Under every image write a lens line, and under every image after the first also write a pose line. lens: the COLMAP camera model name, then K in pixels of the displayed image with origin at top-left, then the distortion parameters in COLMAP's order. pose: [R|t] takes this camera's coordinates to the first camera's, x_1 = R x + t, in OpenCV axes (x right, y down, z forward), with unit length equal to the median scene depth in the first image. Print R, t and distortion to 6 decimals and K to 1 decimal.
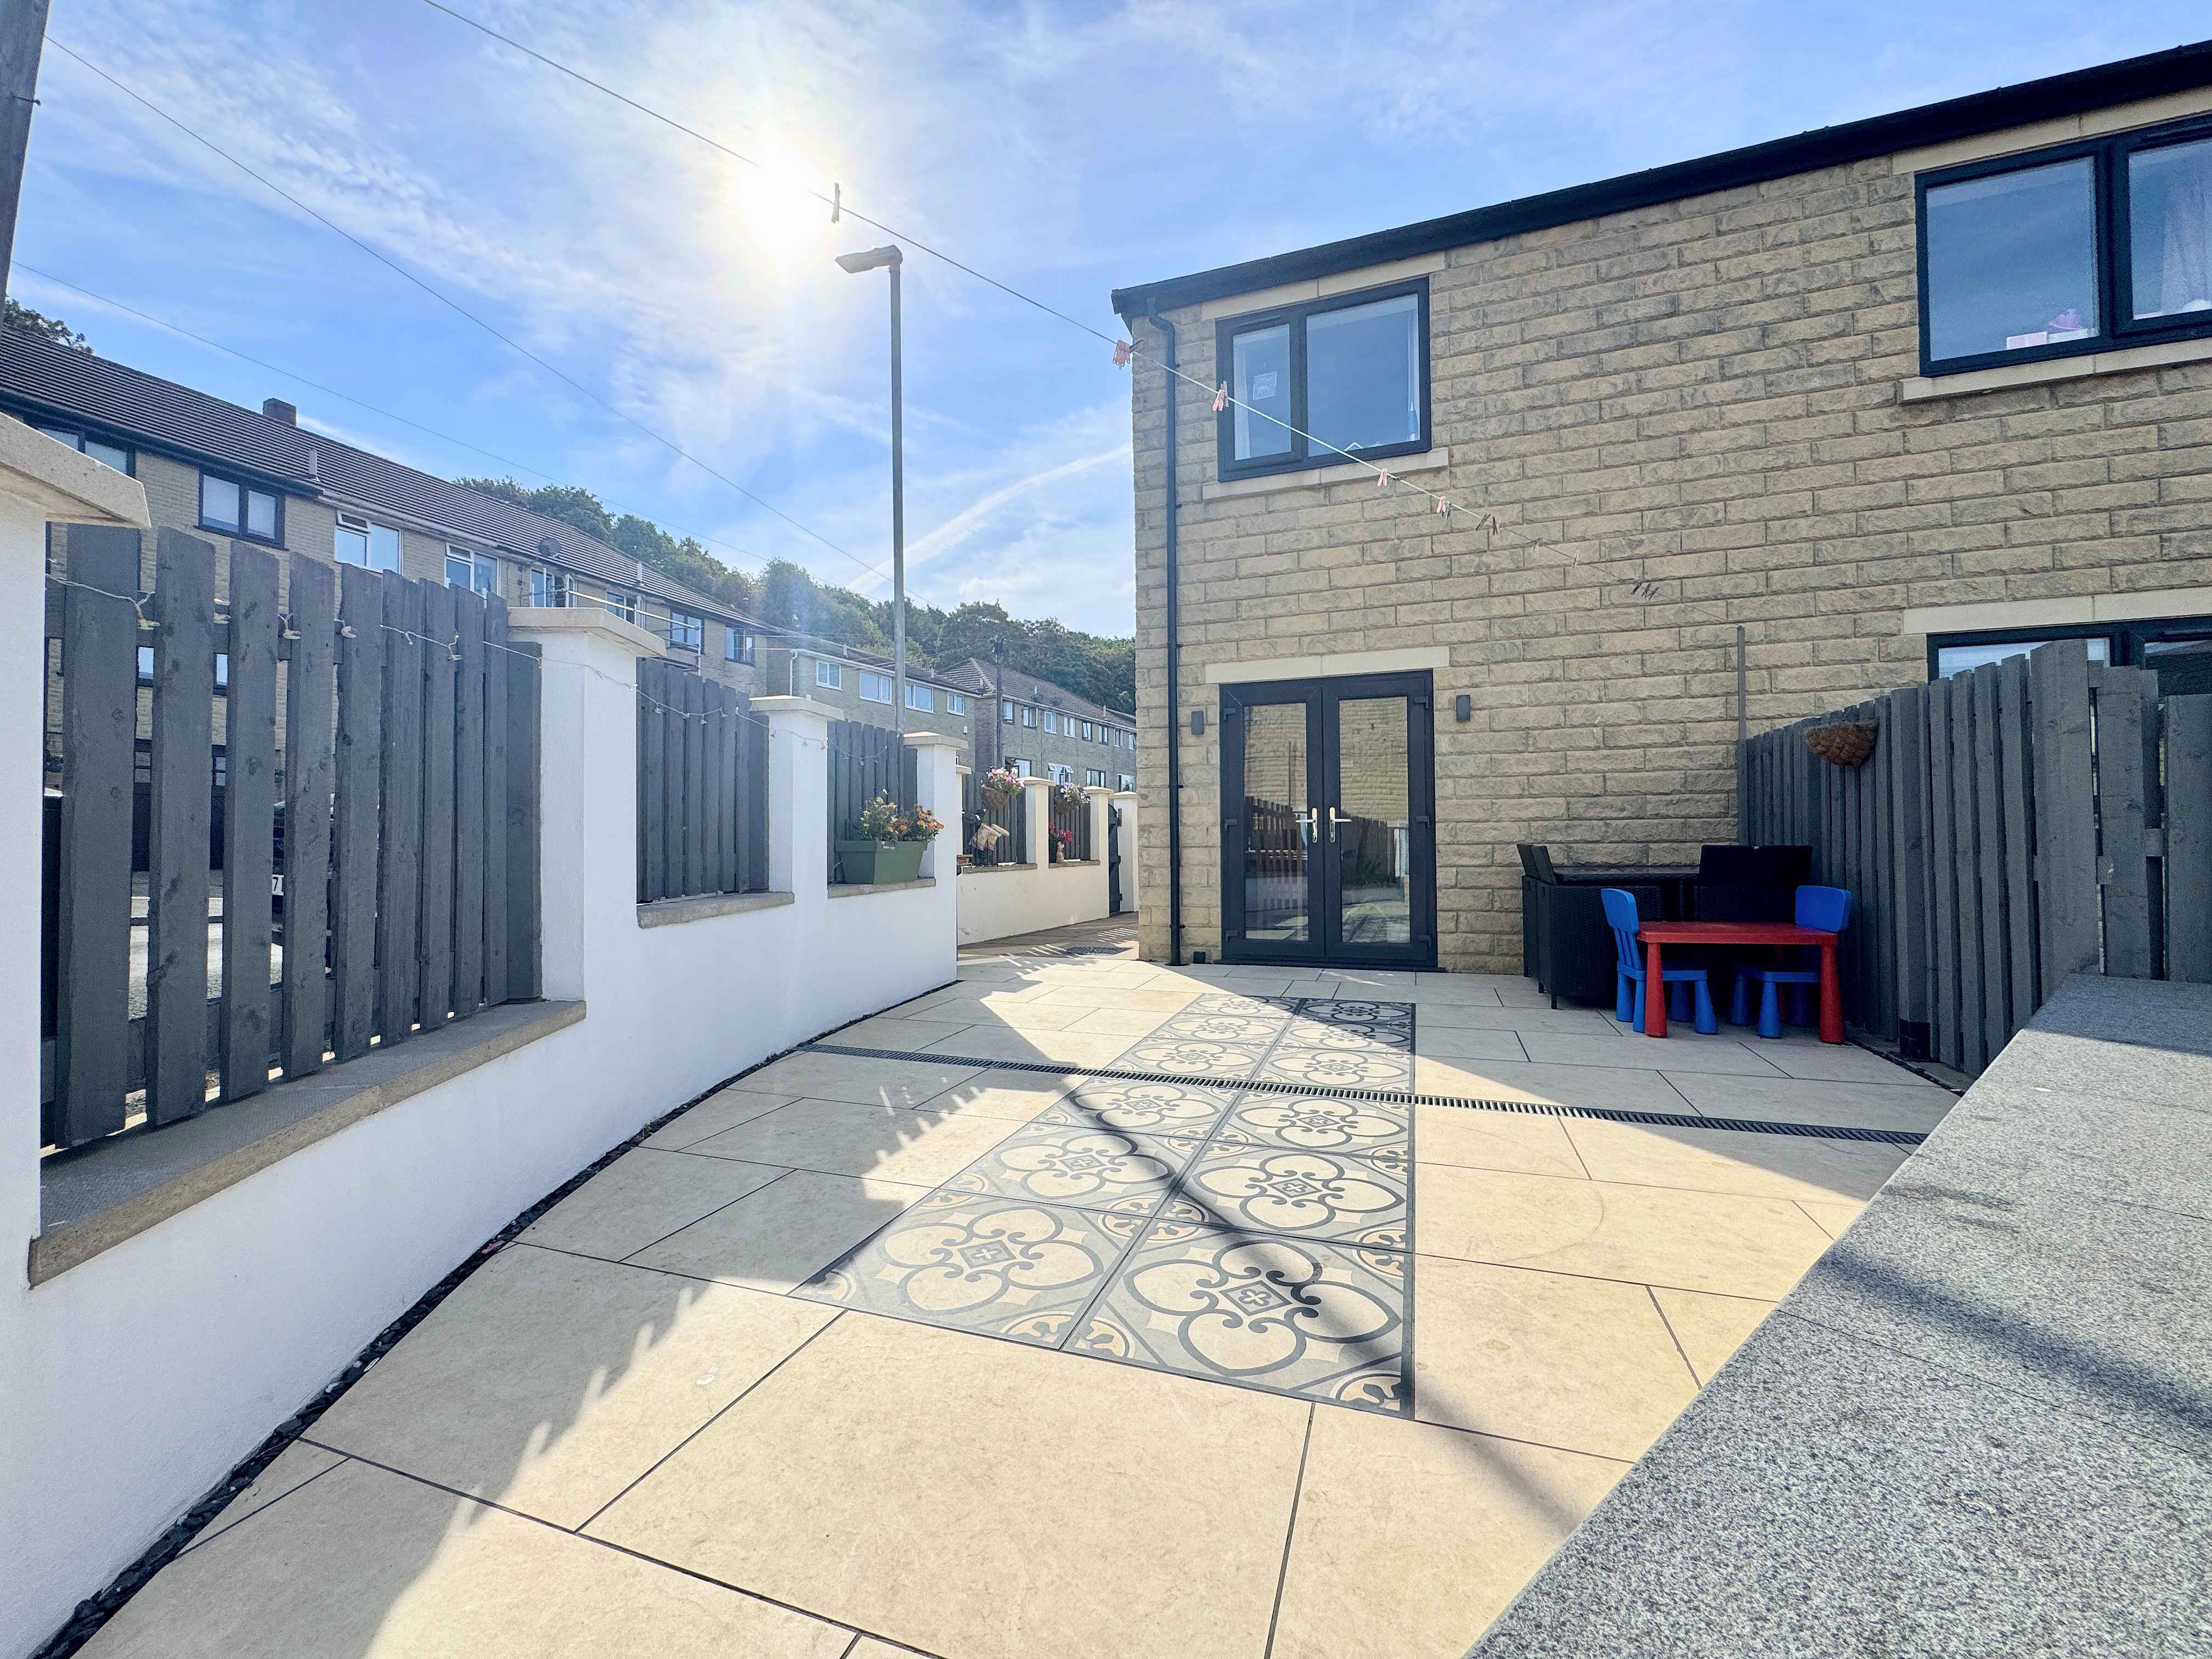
lens RADIAL K [[886.9, 0, 1114.0], [0, 886.9, 822.5], [0, 0, 1]] dist [0.007404, -0.000912]
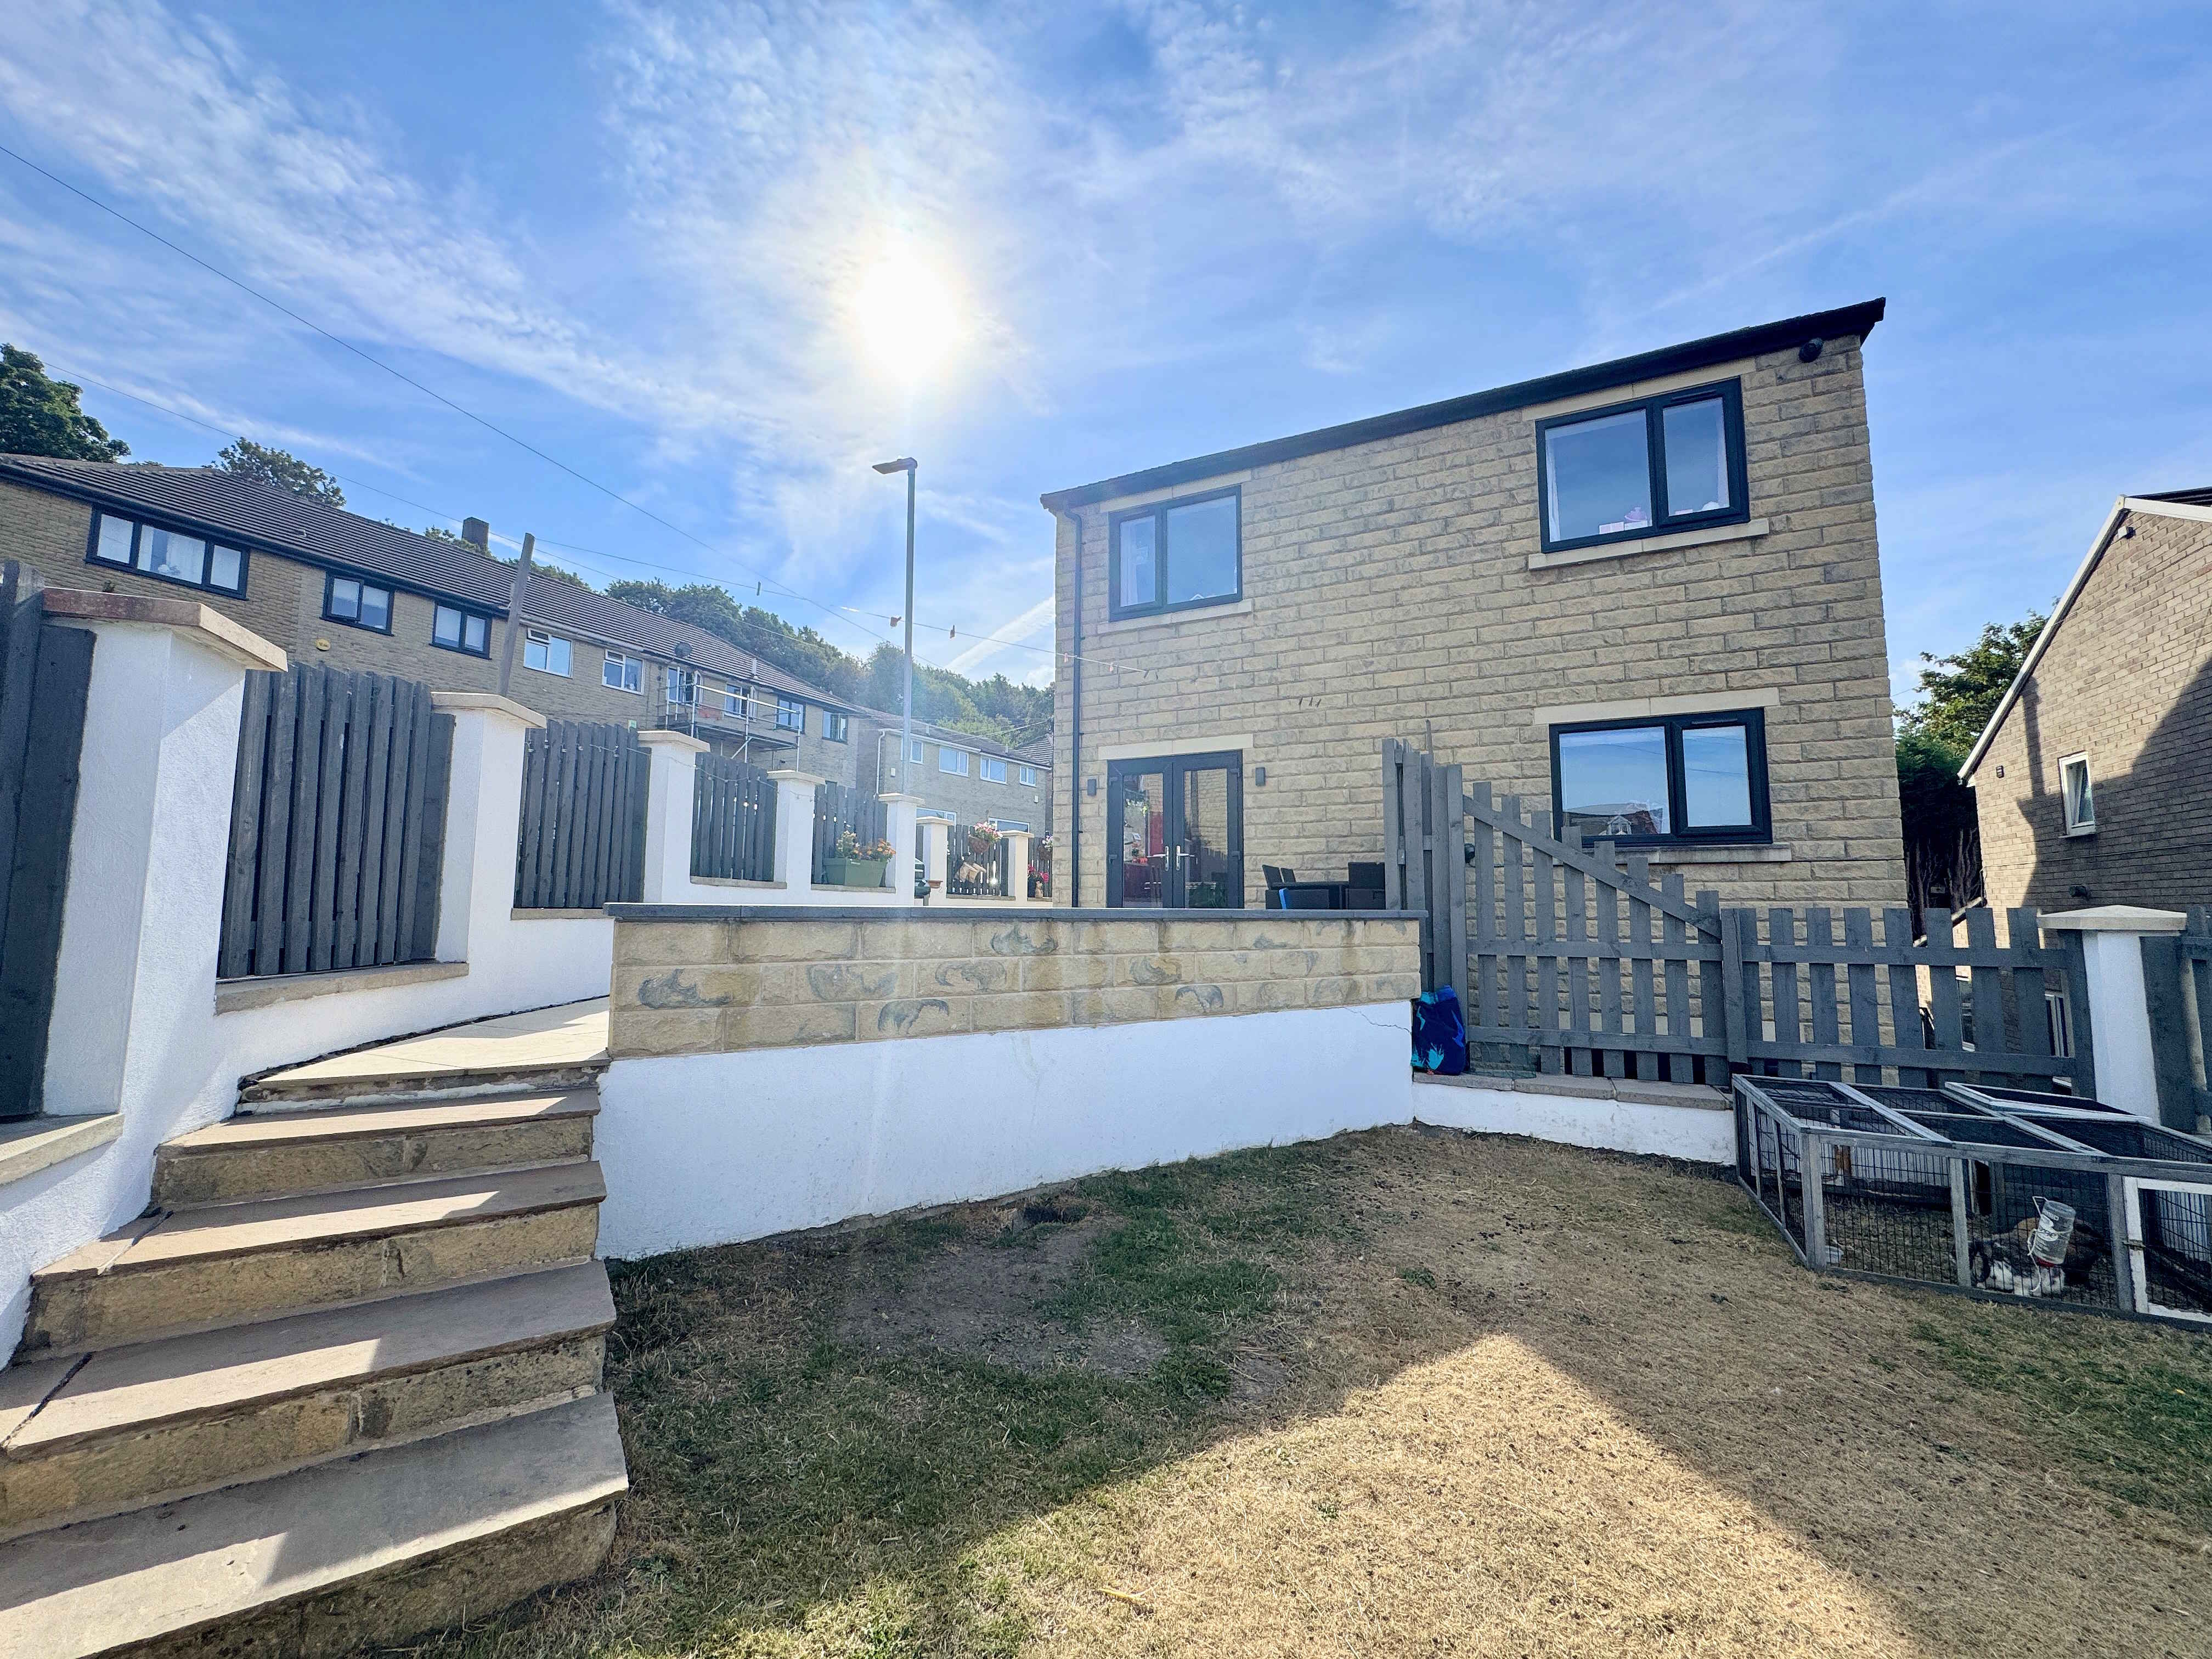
lens RADIAL K [[886.9, 0, 1102.3], [0, 886.9, 828.0], [0, 0, 1]] dist [0.007404, -0.000912]
pose [[0.992738, -0.001399, -0.120286, 0.314243], [-0.006657, 0.997761, -0.066543, 0.053701], [0.120110, 0.066861, 0.990507, -0.461024]]
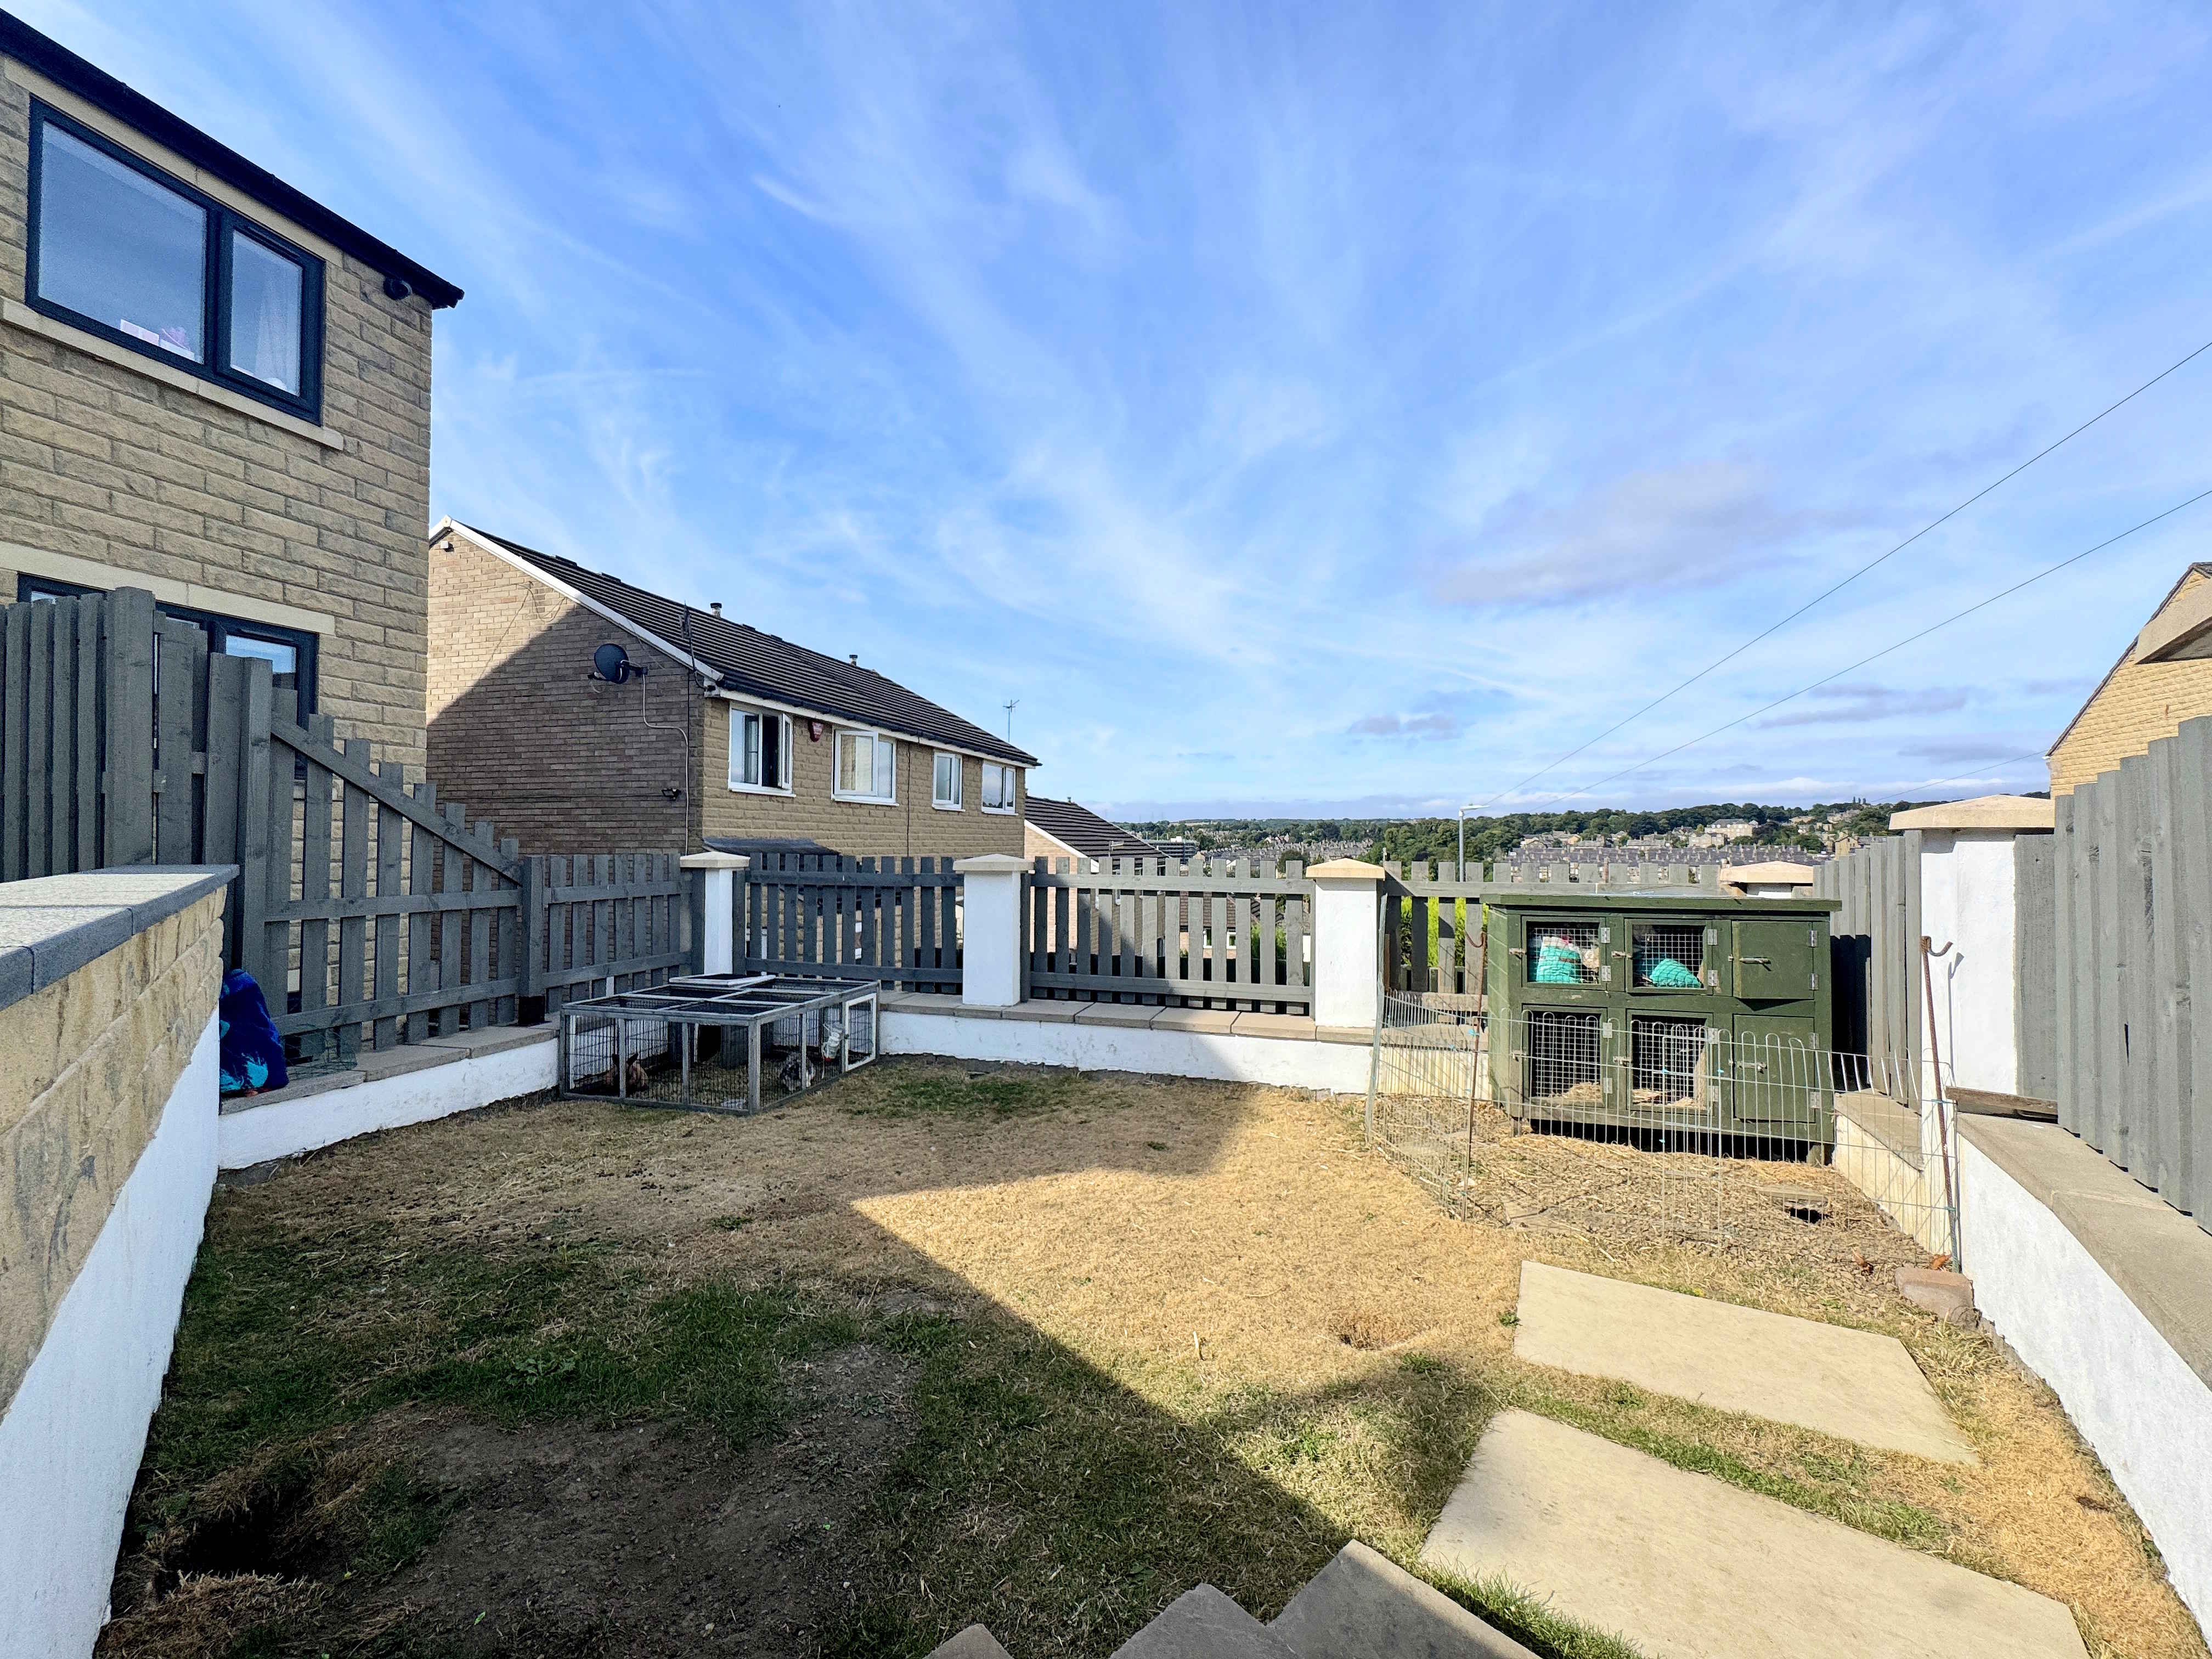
lens RADIAL K [[886.9, 0, 1114.2], [0, 886.9, 825.9], [0, 0, 1]] dist [0.007404, -0.000912]
pose [[-0.054726, 0.027309, 0.998128, -0.097078], [-0.030093, 0.999127, -0.028986, 0.048473], [-0.998048, -0.031623, -0.053856, -0.121998]]
